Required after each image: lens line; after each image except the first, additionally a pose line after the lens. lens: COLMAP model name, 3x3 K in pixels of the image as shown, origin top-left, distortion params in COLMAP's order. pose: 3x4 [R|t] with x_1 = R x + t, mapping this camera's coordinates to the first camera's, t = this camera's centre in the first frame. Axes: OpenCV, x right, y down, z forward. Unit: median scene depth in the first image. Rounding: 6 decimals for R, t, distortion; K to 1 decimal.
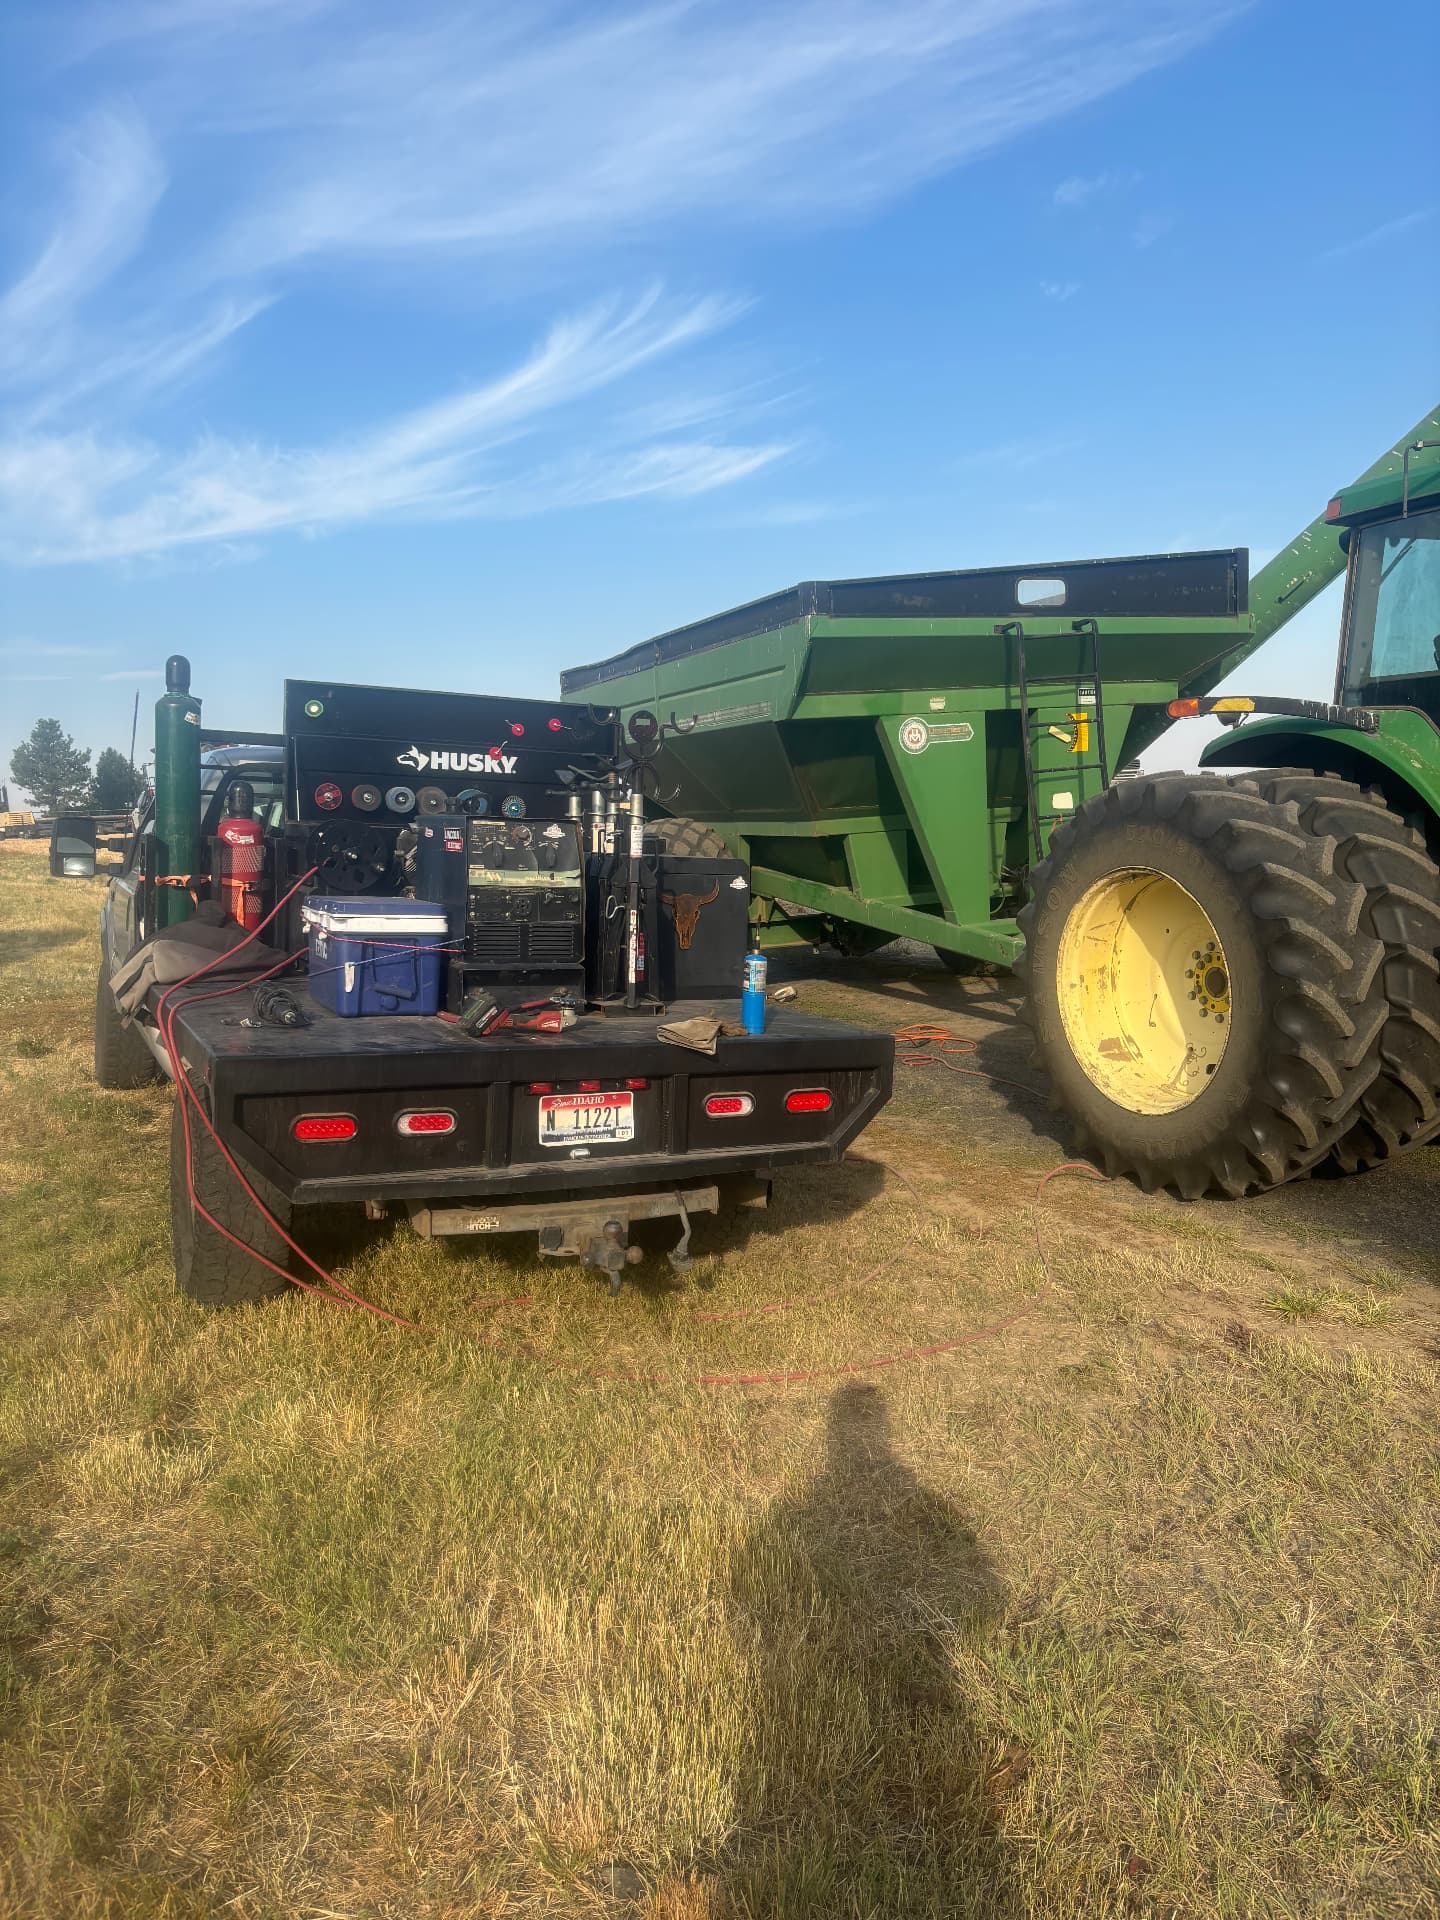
lens RADIAL K [[1515.7, 0, 725.5], [0, 1515.7, 963.4], [0, 0, 1]] dist [-0.000489, 0.001494]
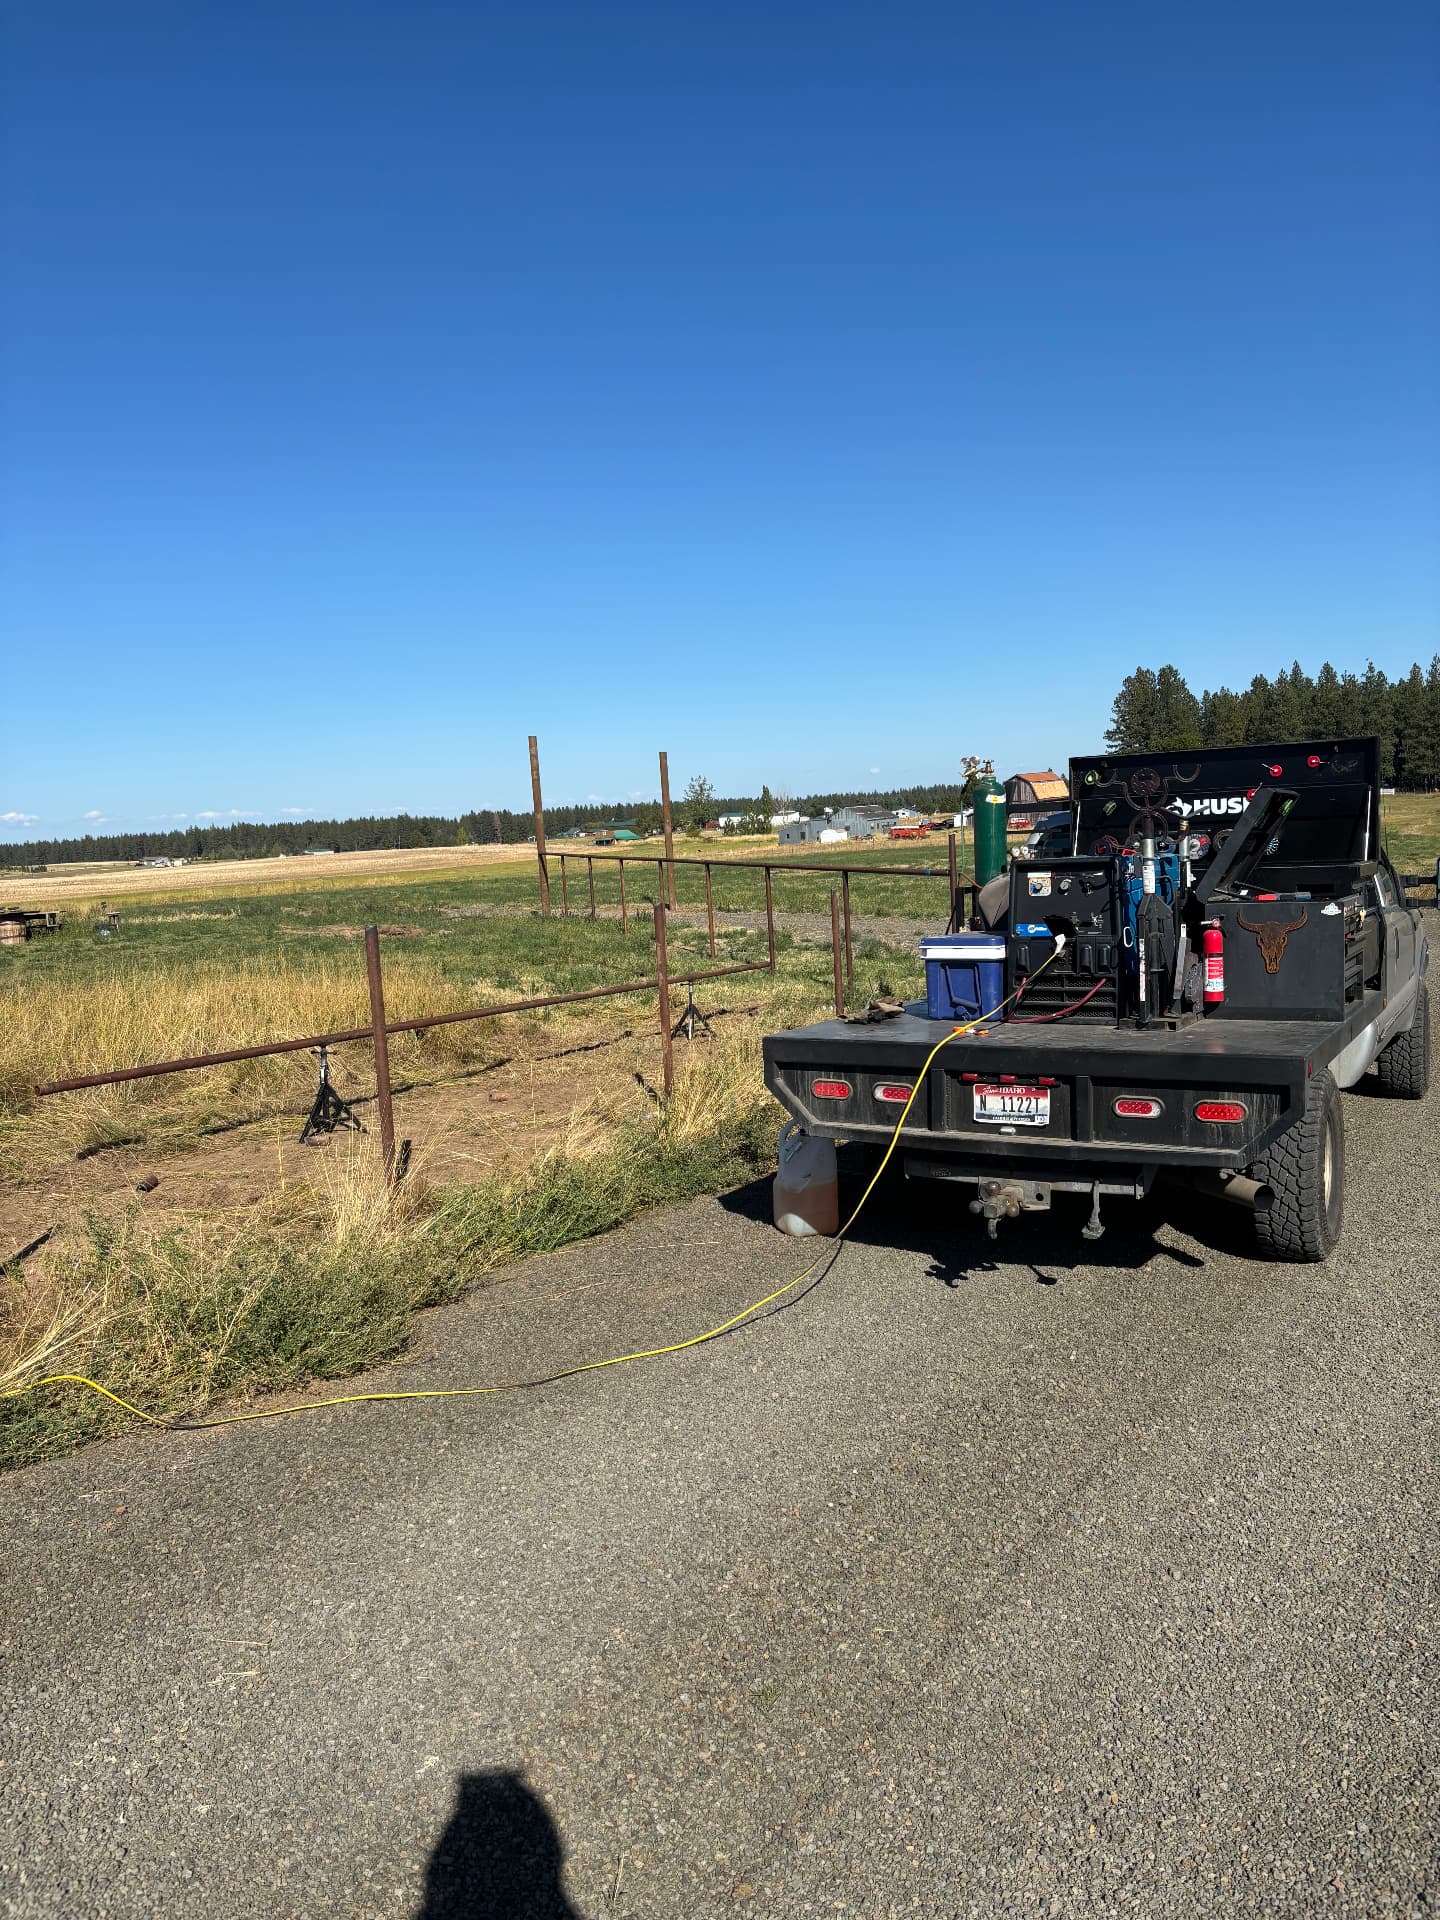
lens RADIAL K [[1515.7, 0, 729.1], [0, 1515.7, 961.2], [0, 0, 1]] dist [-0.000489, 0.001494]
pose [[0.500921, 0.007010, -0.865464, 0.883368], [-0.009717, 0.999950, 0.002475, -0.019934], [0.865438, 0.007170, 0.500964, 0.139148]]
